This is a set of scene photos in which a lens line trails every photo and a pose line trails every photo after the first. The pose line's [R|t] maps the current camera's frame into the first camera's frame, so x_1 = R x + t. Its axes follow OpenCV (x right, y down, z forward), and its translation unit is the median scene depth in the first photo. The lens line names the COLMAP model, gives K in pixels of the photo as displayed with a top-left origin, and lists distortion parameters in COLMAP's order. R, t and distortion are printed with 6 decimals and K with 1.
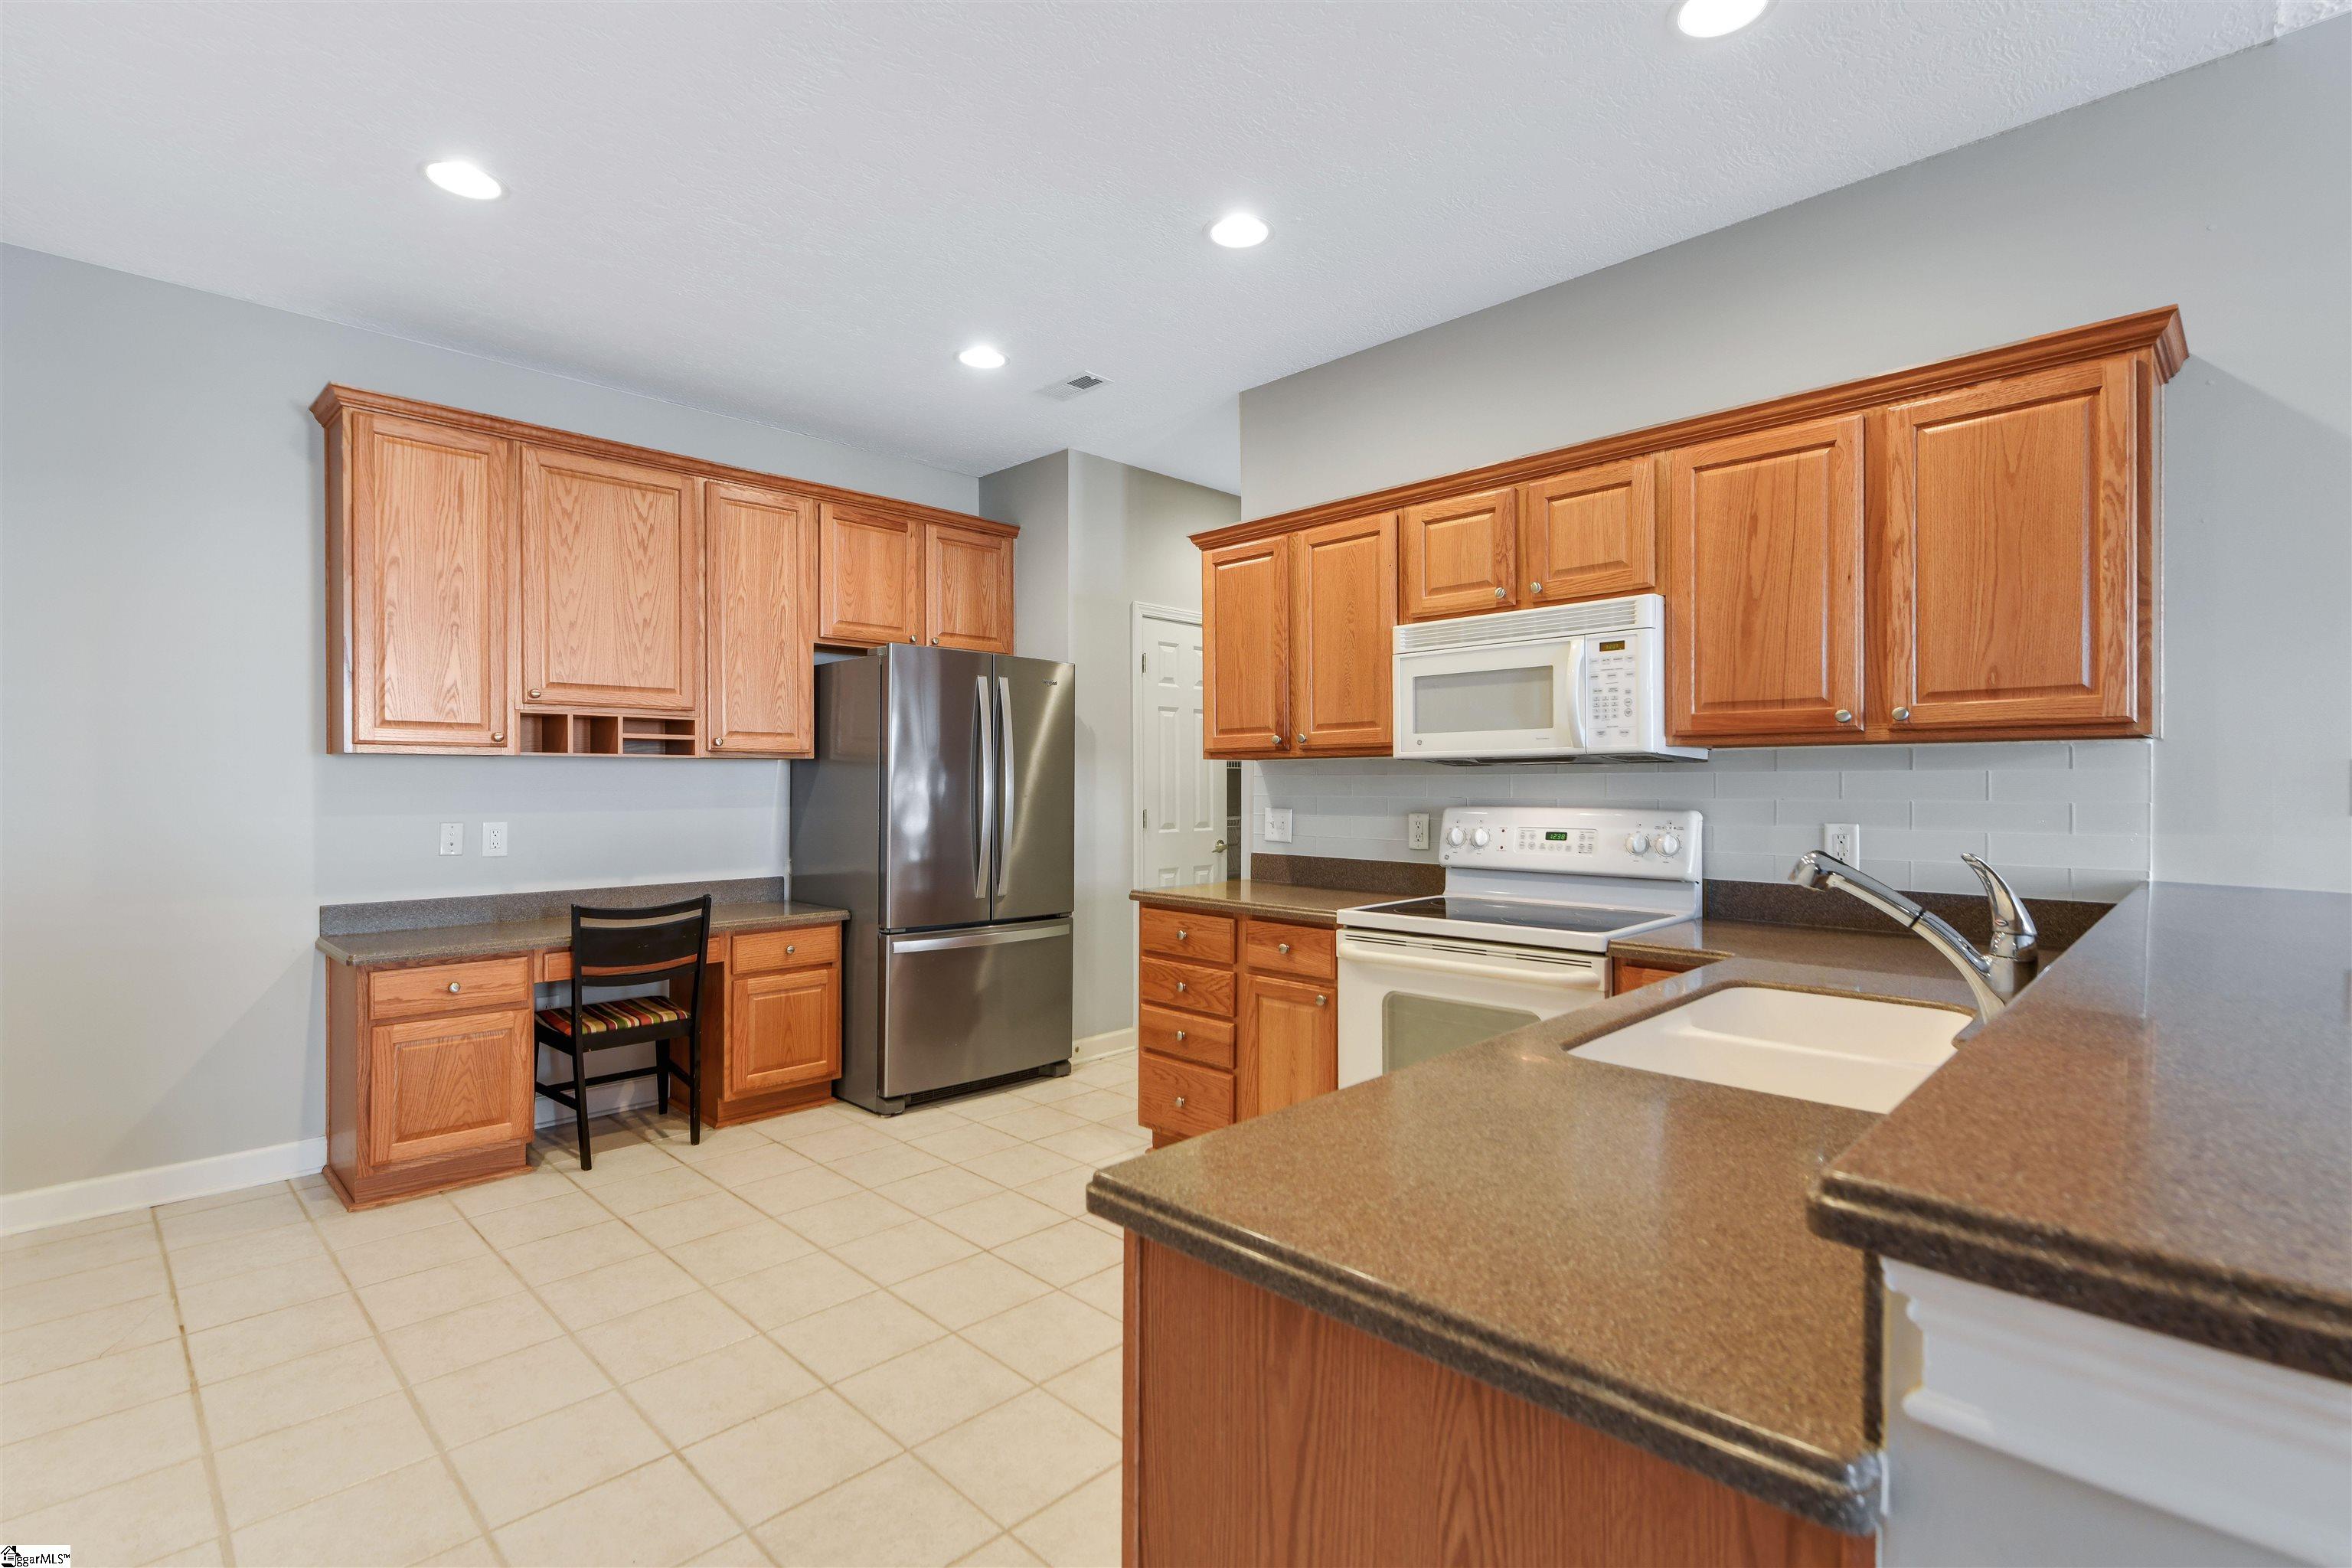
lens RADIAL K [[1084.3, 0, 1179.7], [0, 1084.3, 785.0], [0, 0, 1]] dist [0.005616, 0.000231]
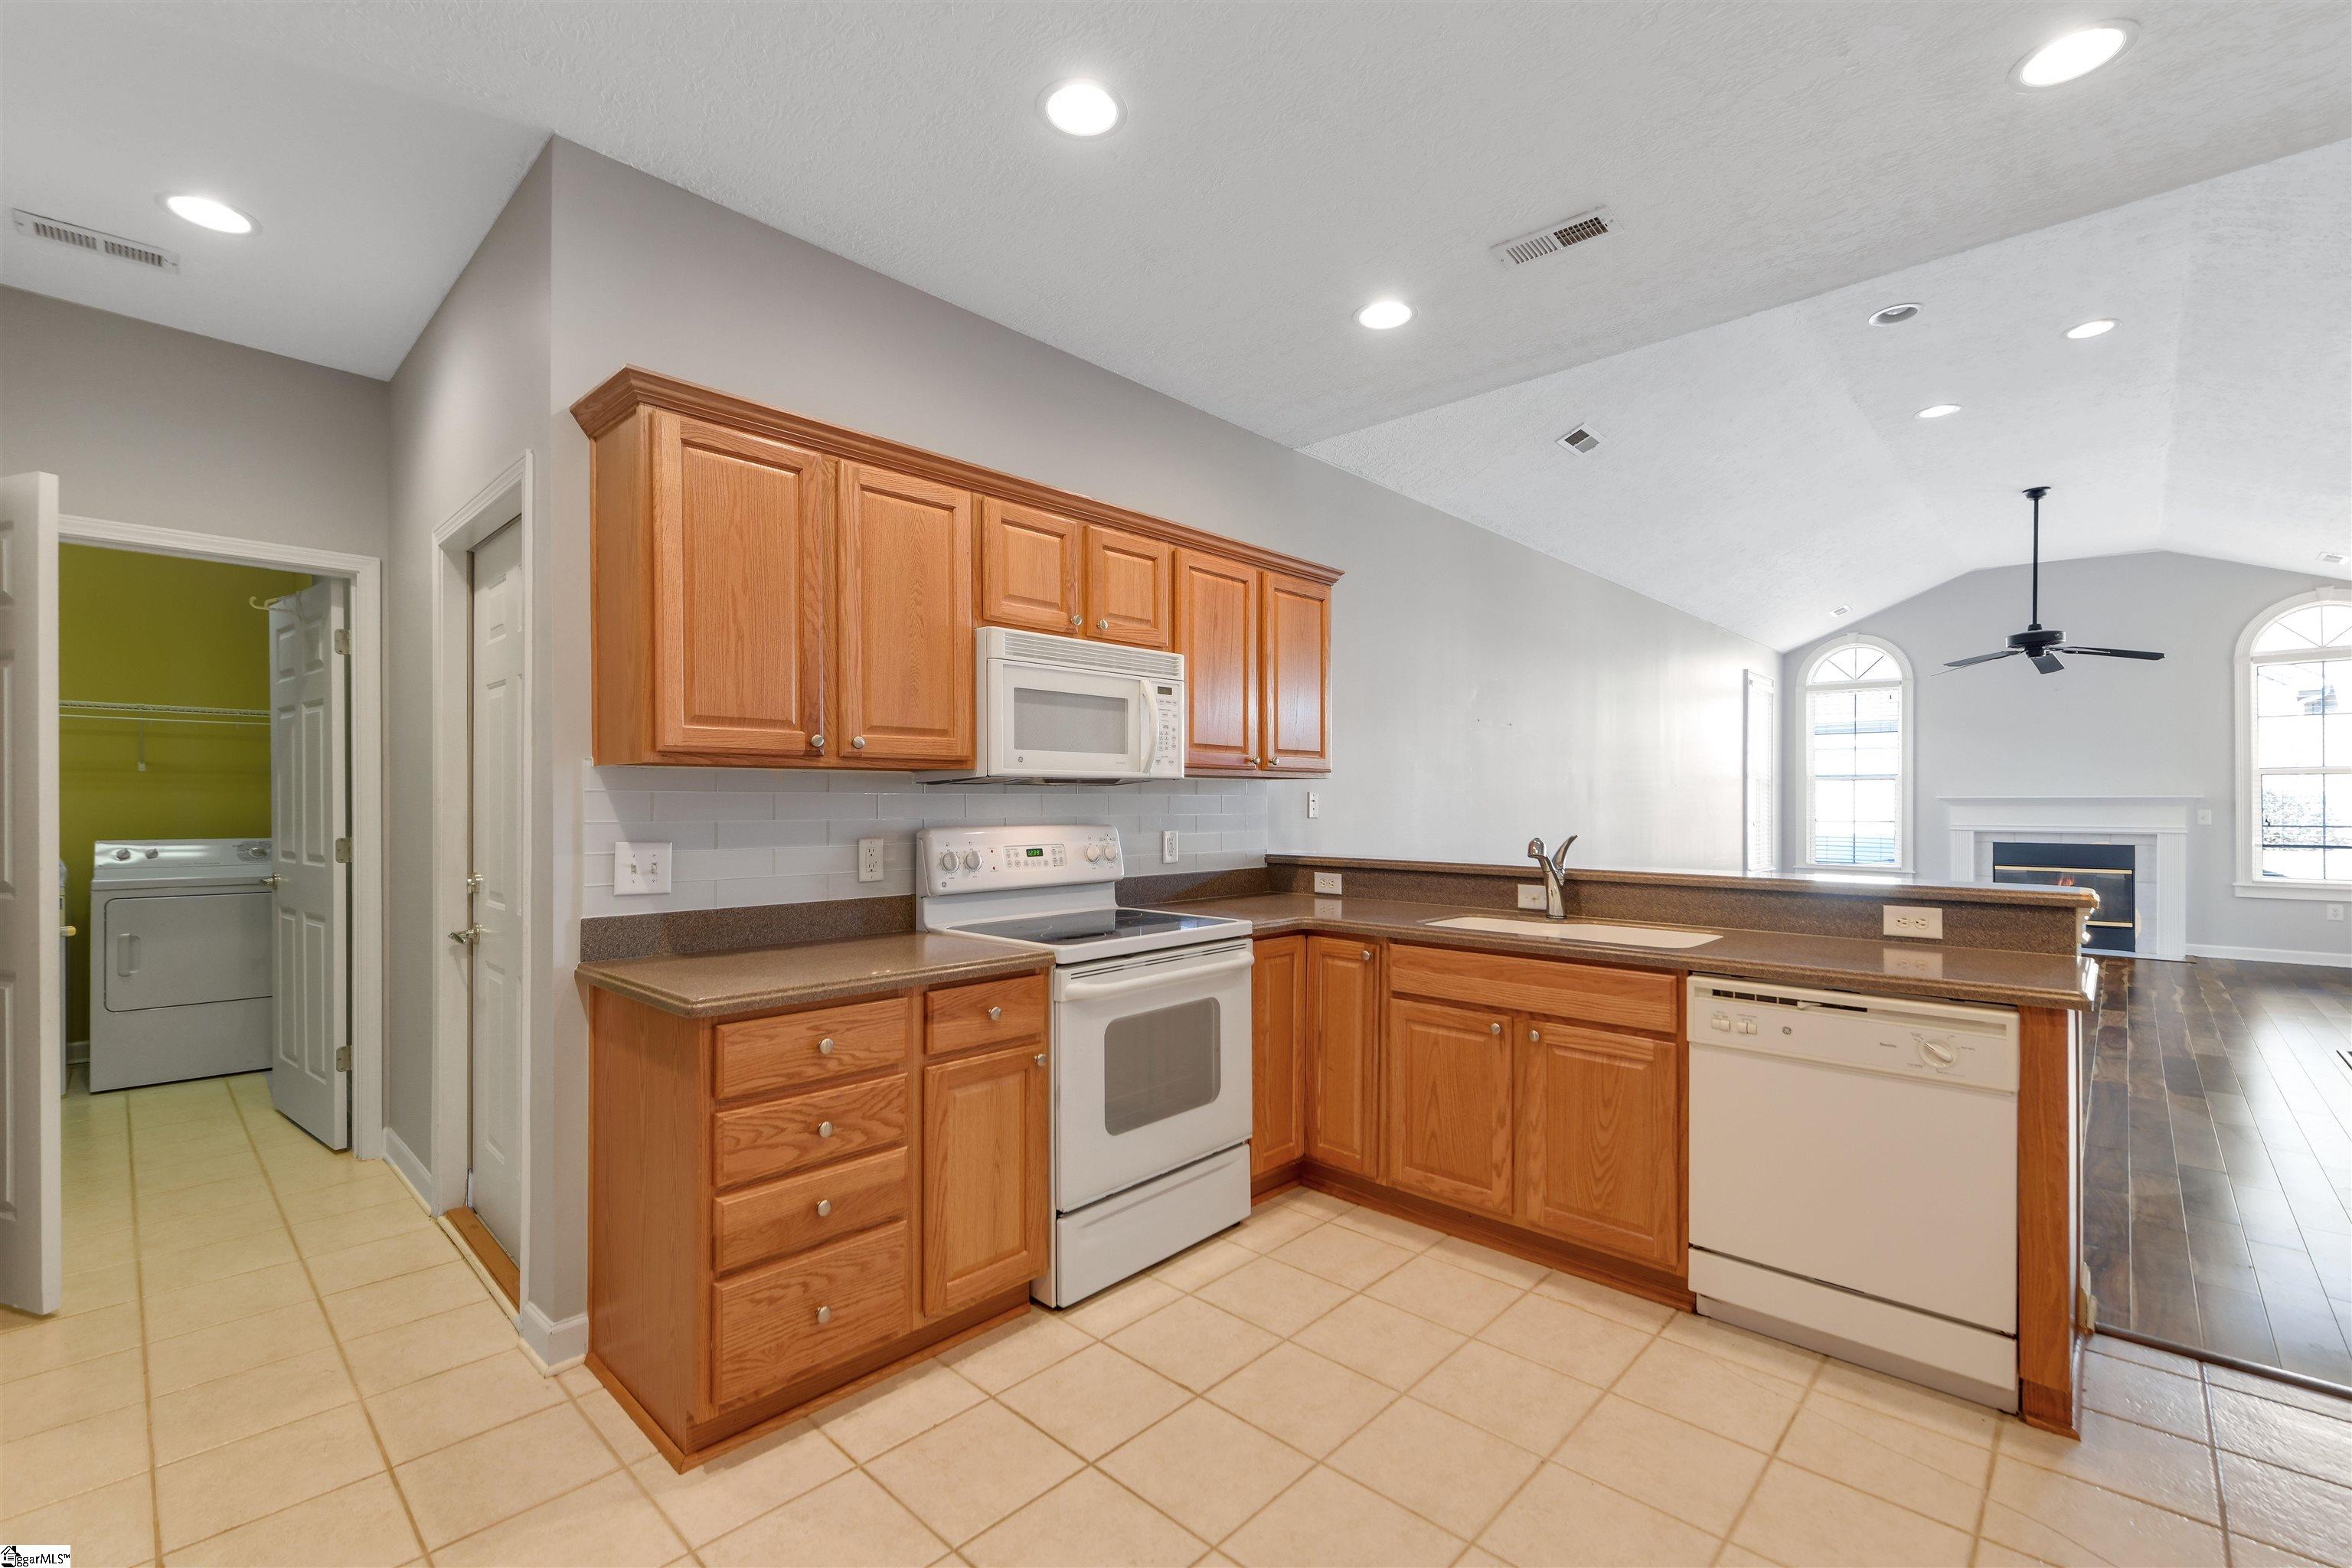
lens RADIAL K [[995.9, 0, 1120.6], [0, 995.9, 801.2], [0, 0, 1]] dist [0.003846, -0.001539]
pose [[0.008419, 0.000382, 0.999964, -0.623929], [0.000655, 1.000000, -0.000387, -0.002855], [-0.999964, 0.000658, 0.008419, 0.898655]]
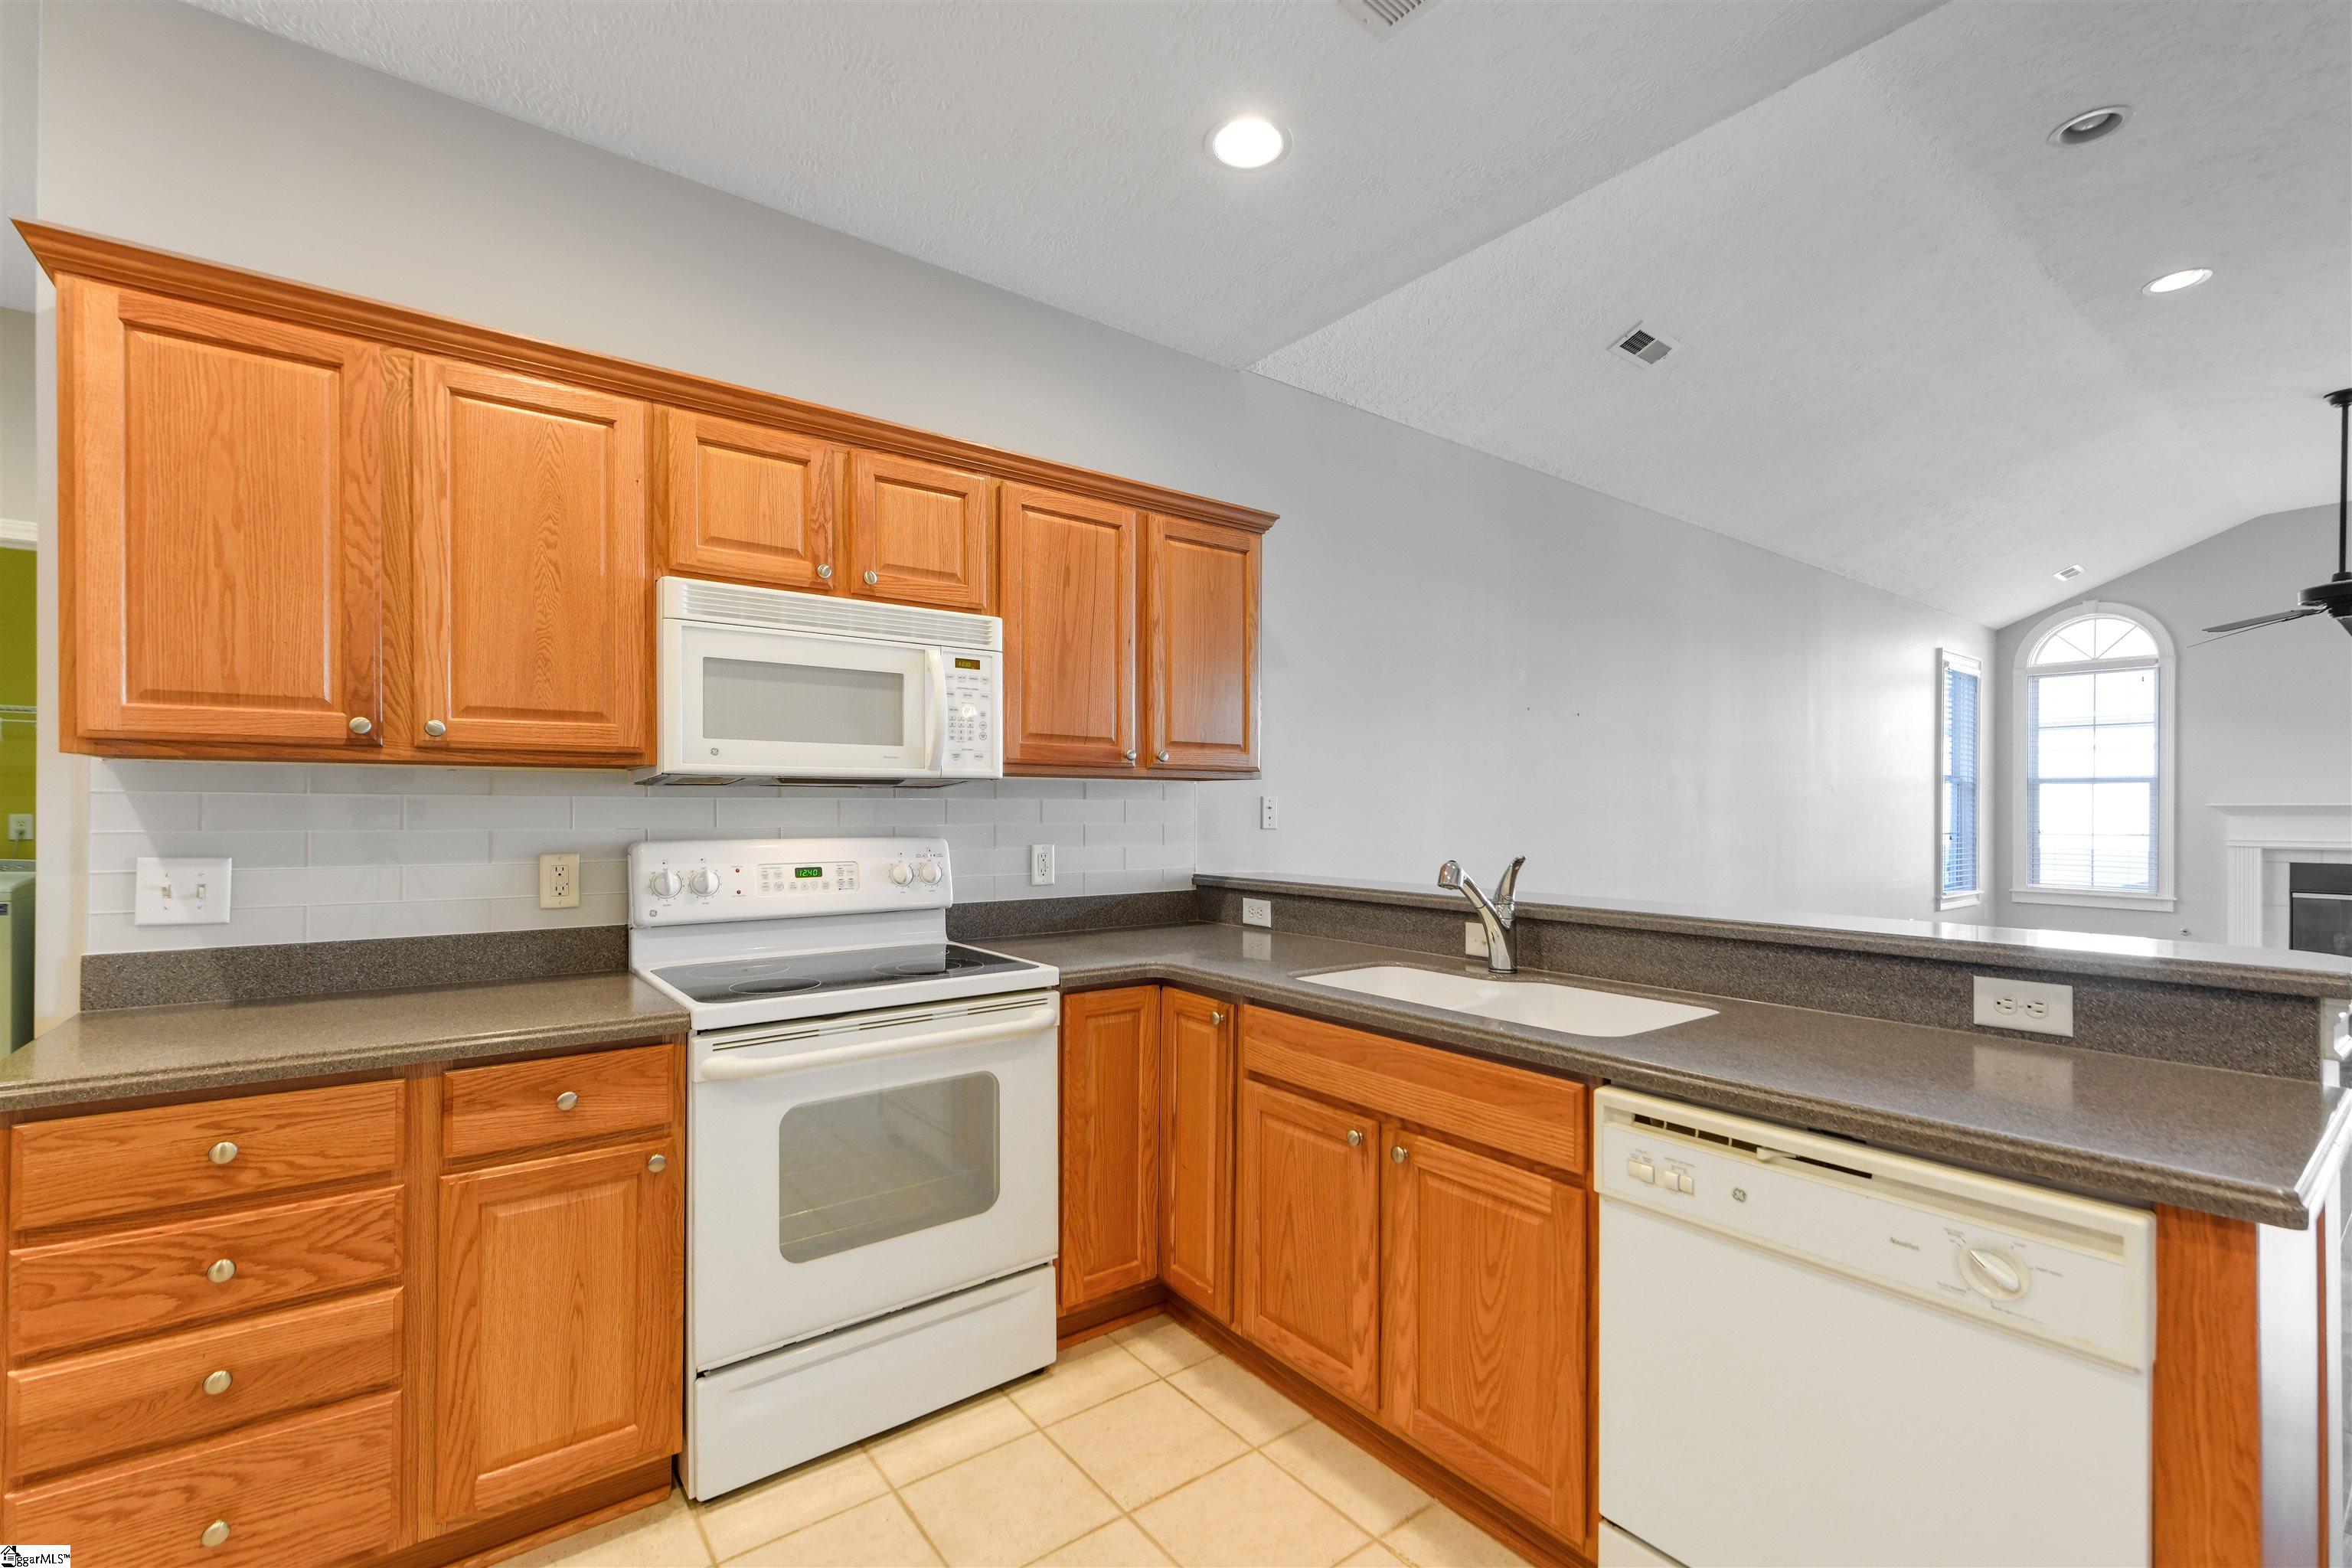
lens RADIAL K [[995.9, 0, 1137.8], [0, 995.9, 809.1], [0, 0, 1]] dist [0.003846, -0.001539]
pose [[0.161548, 0.001058, 0.986864, -0.369968], [-0.001025, 0.999999, -0.000904, -0.001390], [-0.986864, -0.000865, 0.161549, 0.617753]]
